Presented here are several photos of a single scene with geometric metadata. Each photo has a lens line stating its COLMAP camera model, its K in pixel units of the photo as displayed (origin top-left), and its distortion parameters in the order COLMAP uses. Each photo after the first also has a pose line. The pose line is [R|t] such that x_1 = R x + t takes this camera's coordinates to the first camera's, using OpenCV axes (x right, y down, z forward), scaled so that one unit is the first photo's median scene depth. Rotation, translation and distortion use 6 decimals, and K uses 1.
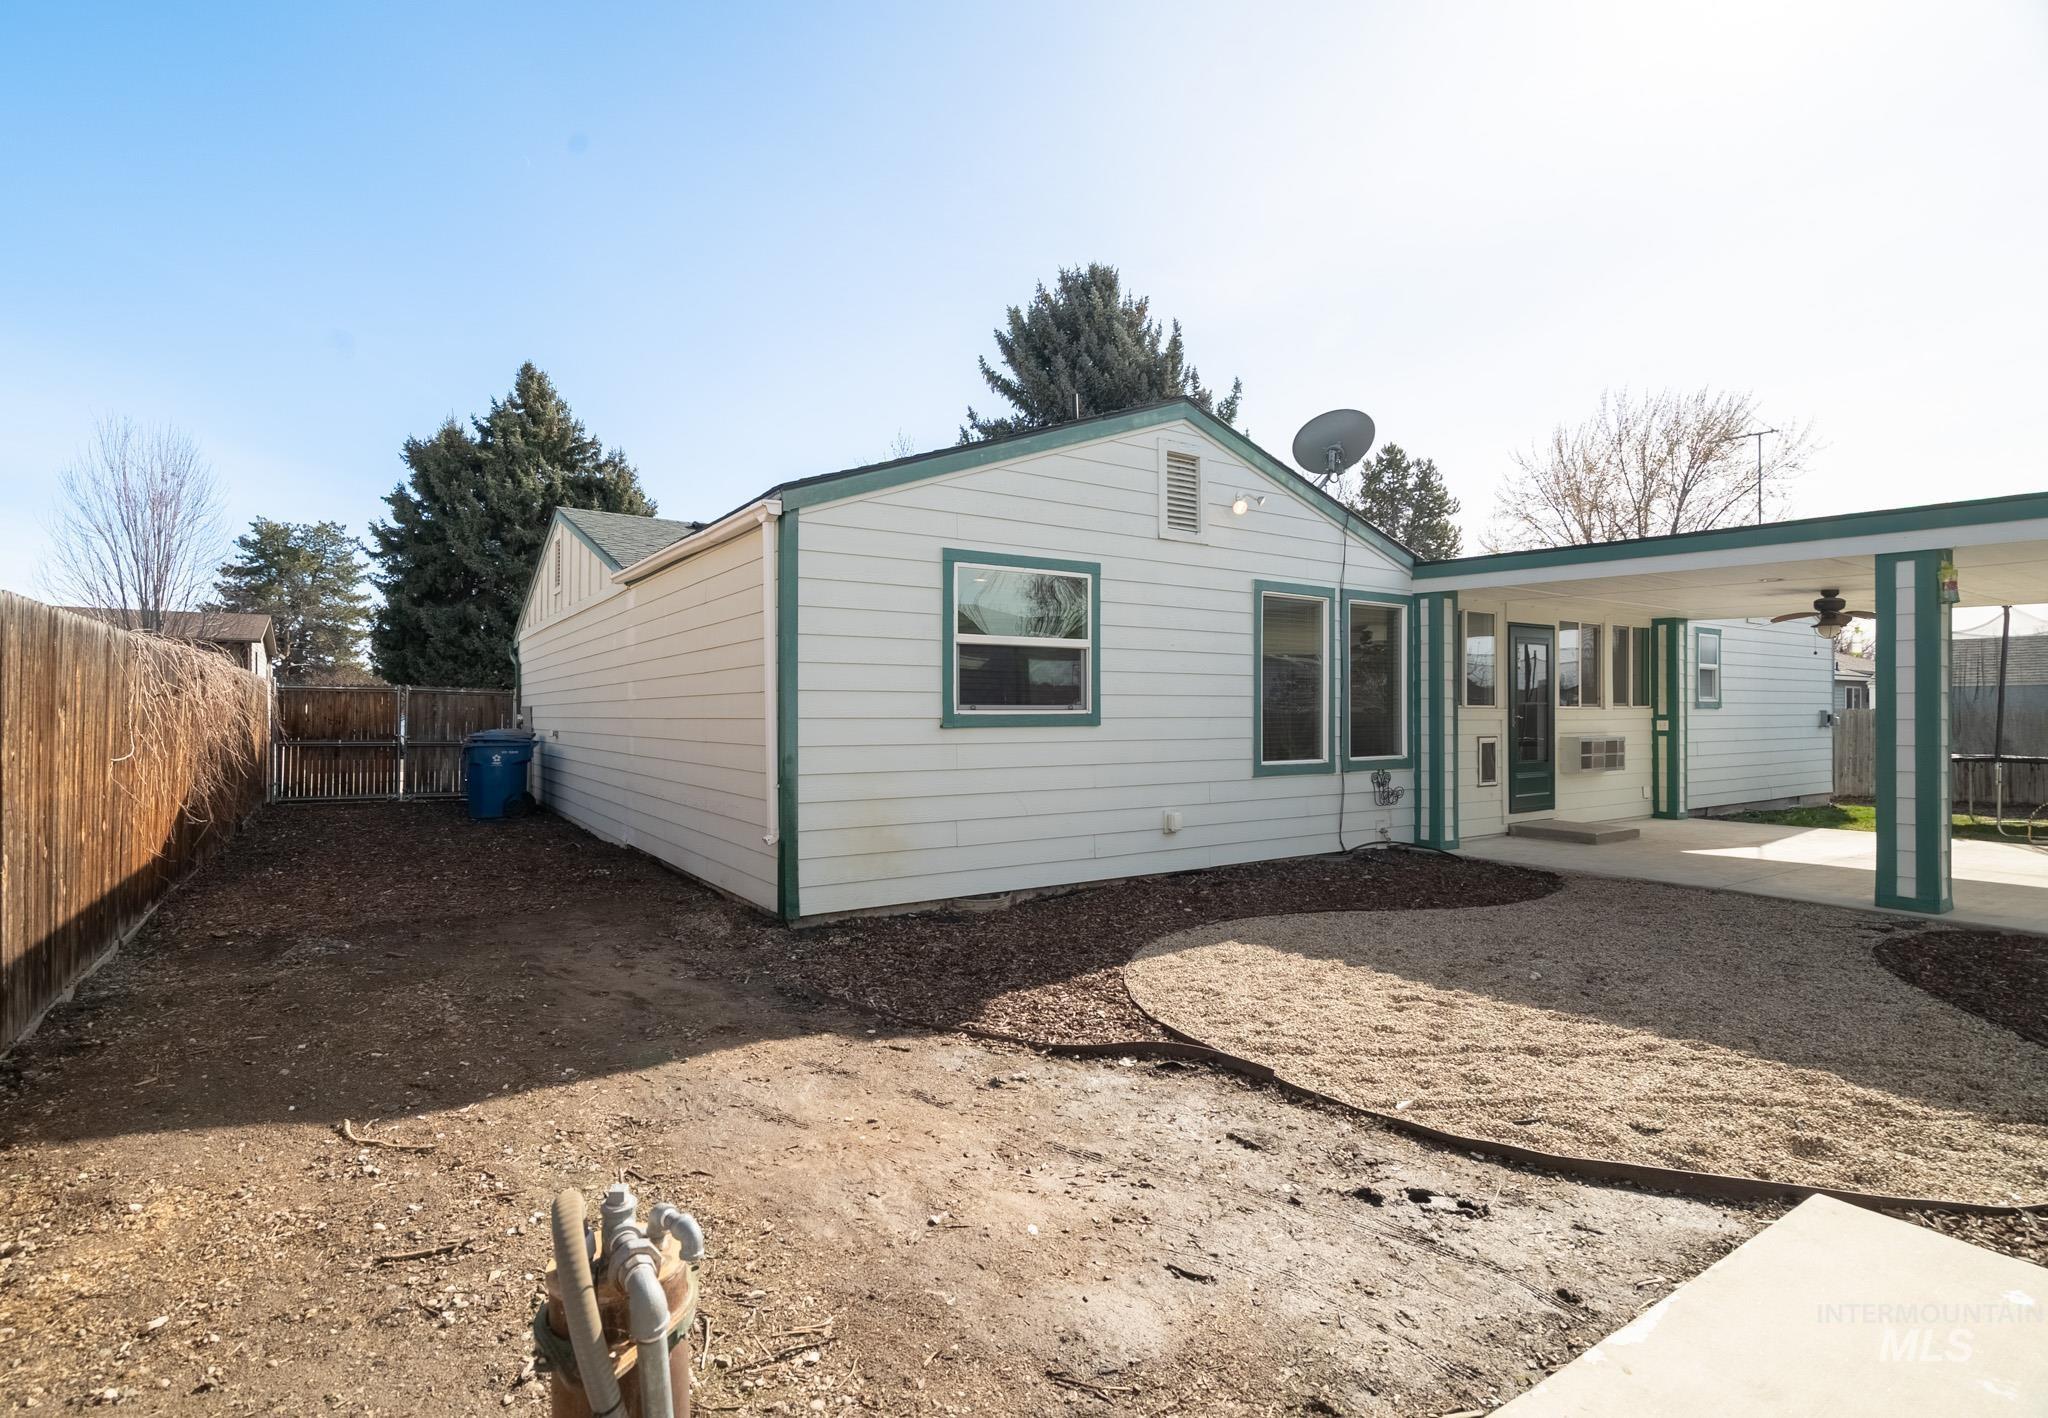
lens RADIAL K [[1001.0, 0, 1015.7], [0, 1001.0, 707.1], [0, 0, 1]] dist [-0.009782, 0.002124]
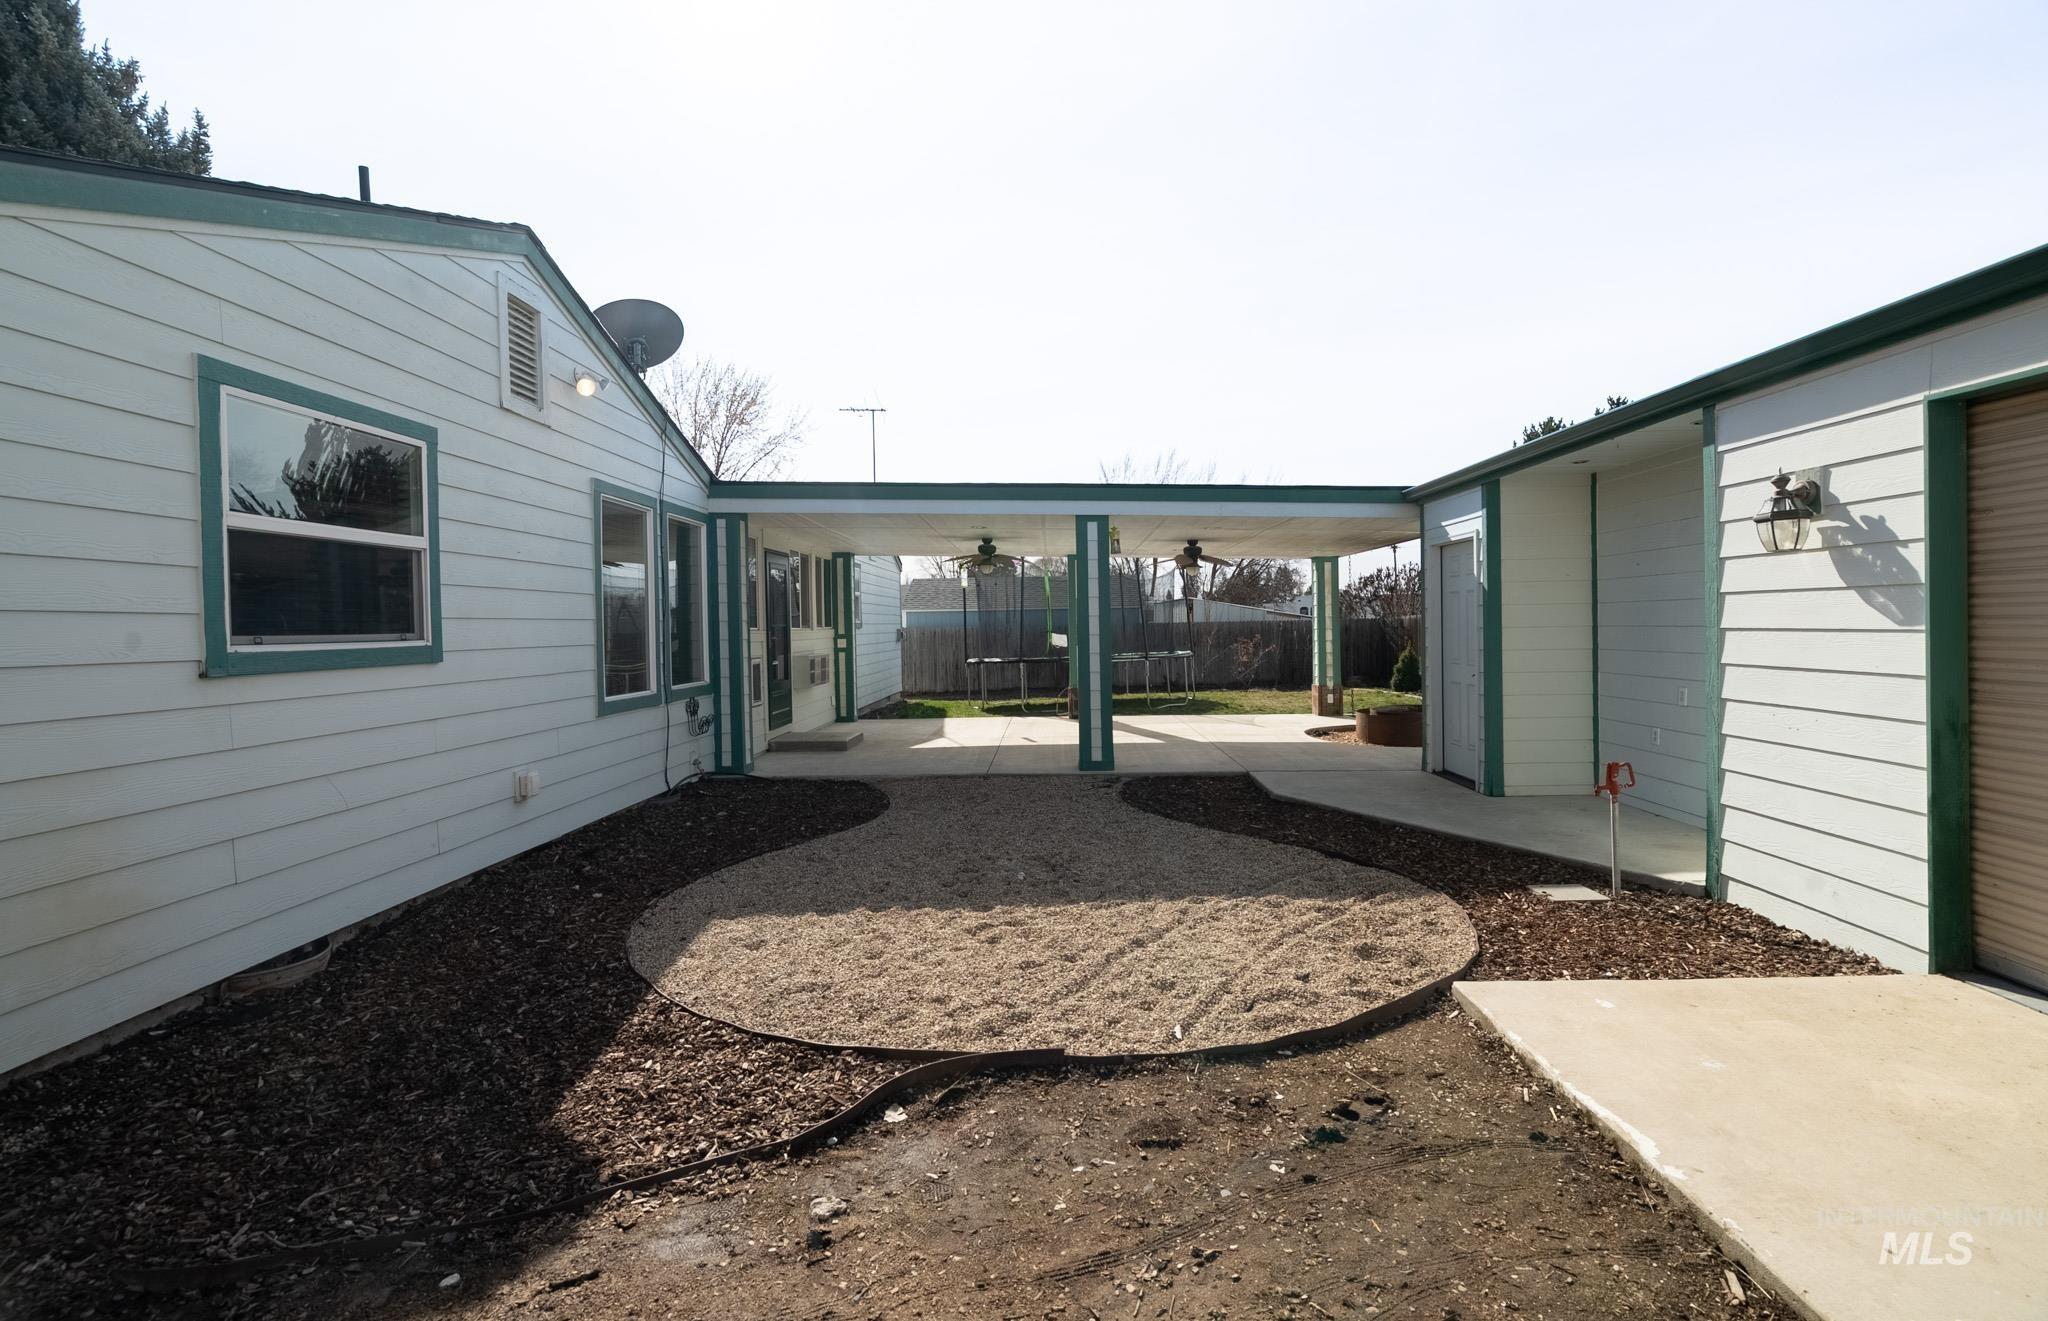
lens RADIAL K [[937.5, 0, 1025.3], [0, 937.5, 633.6], [0, 0, 1]] dist [-0.004440, 0.001089]
pose [[0.556662, -0.015203, 0.830600, -0.249378], [0.010733, 0.999881, 0.011108, -0.004916], [-0.830670, 0.002731, 0.556759, 0.329035]]
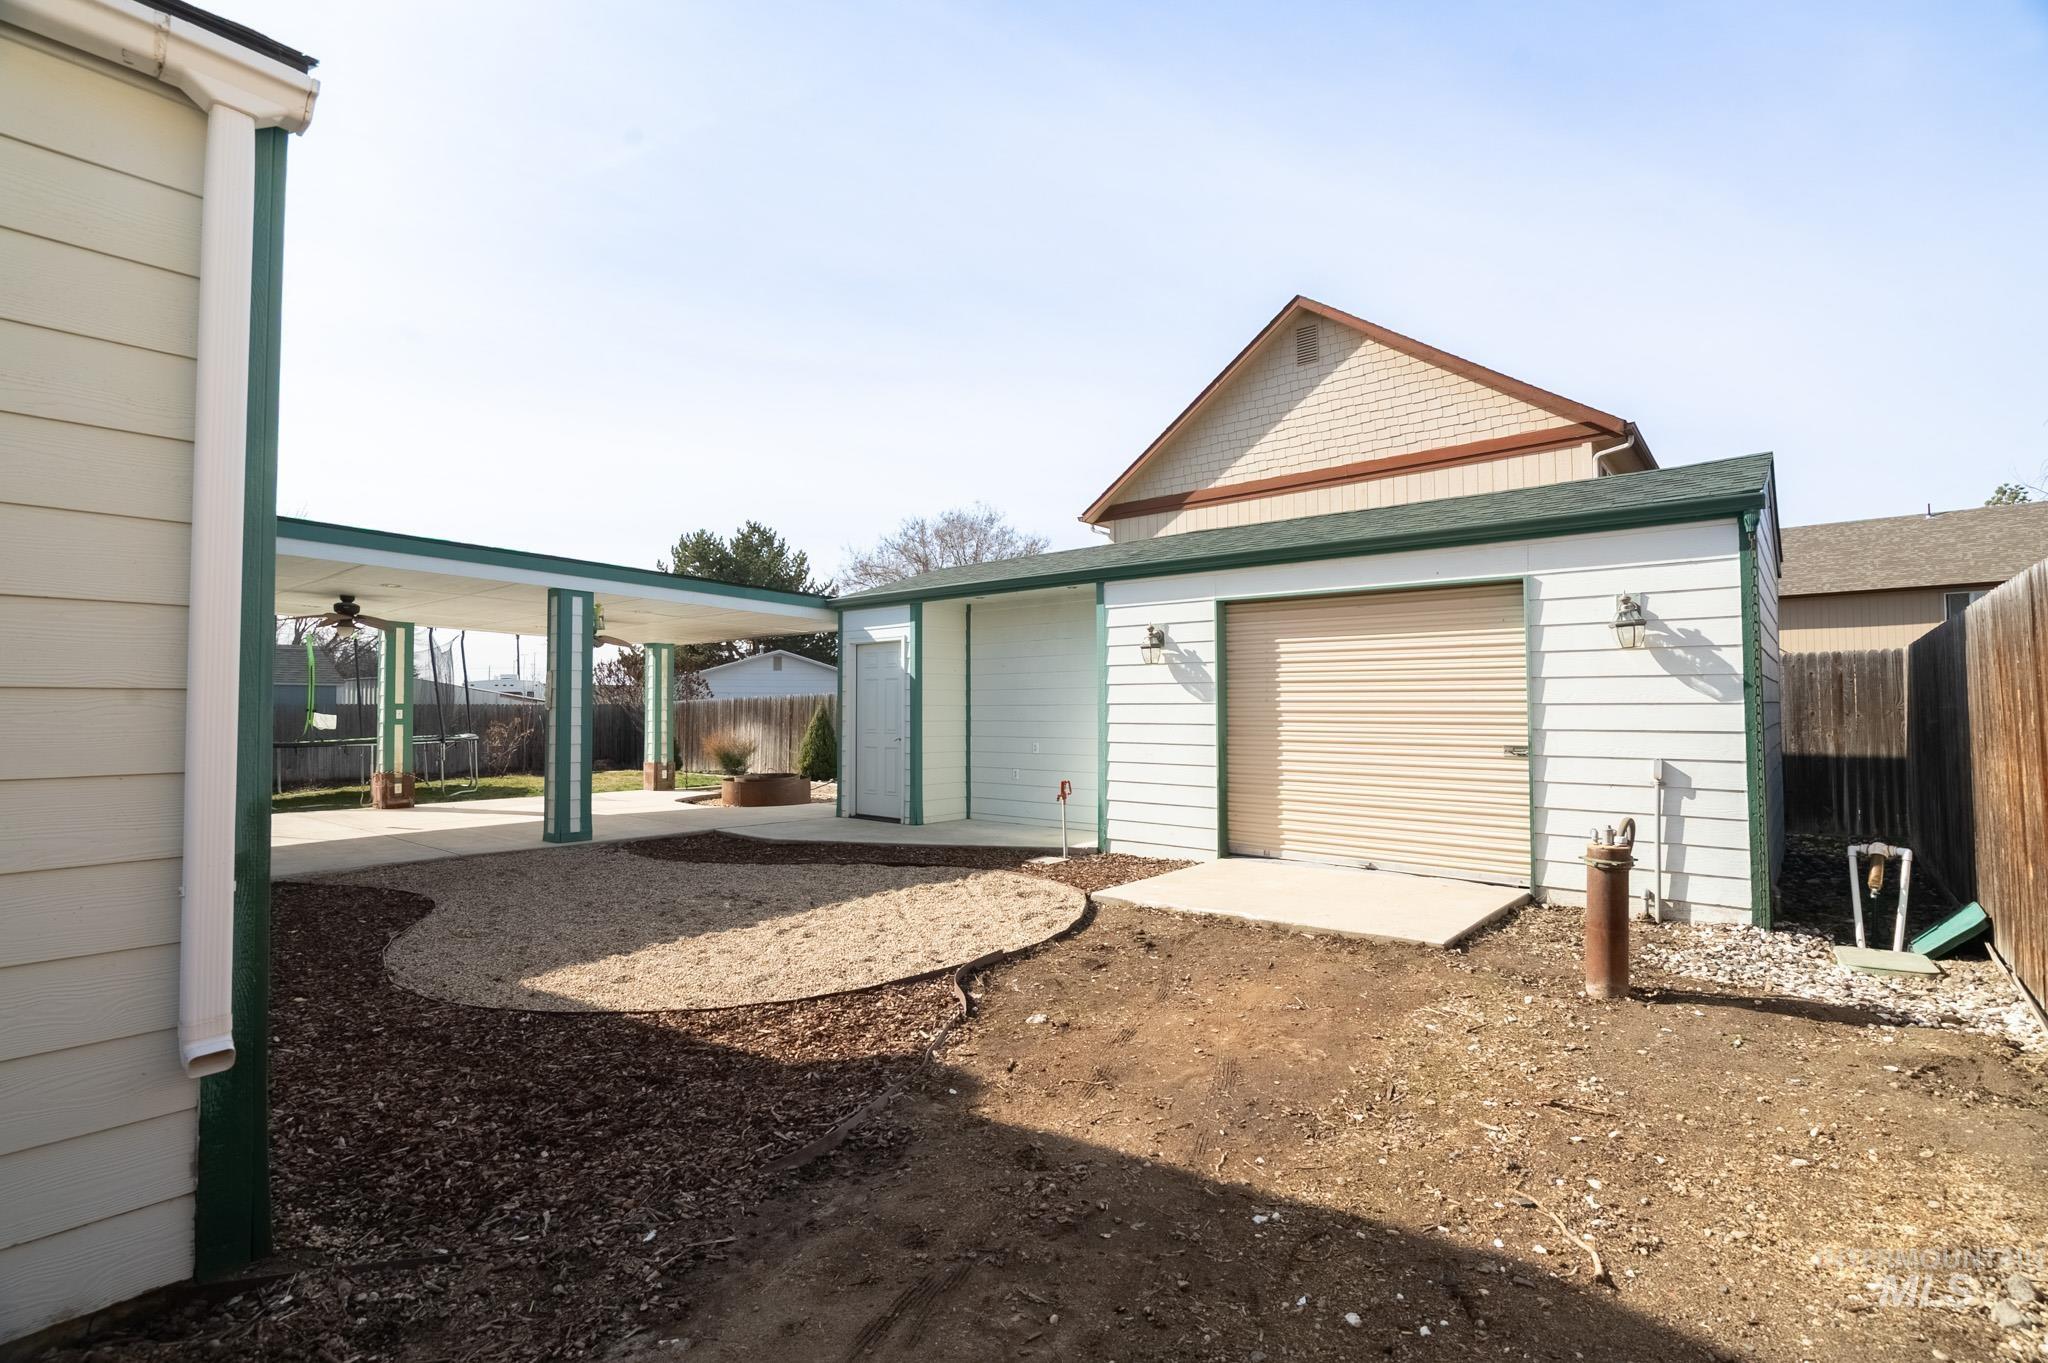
lens RADIAL K [[934.2, 0, 1028.9], [0, 934.2, 678.9], [0, 0, 1]] dist [-0.006091, 0.002508]
pose [[-0.290470, 0.032392, 0.956336, -0.580653], [-0.004078, 0.999376, -0.035089, 0.016219], [-0.956875, -0.014092, -0.290156, 0.769160]]
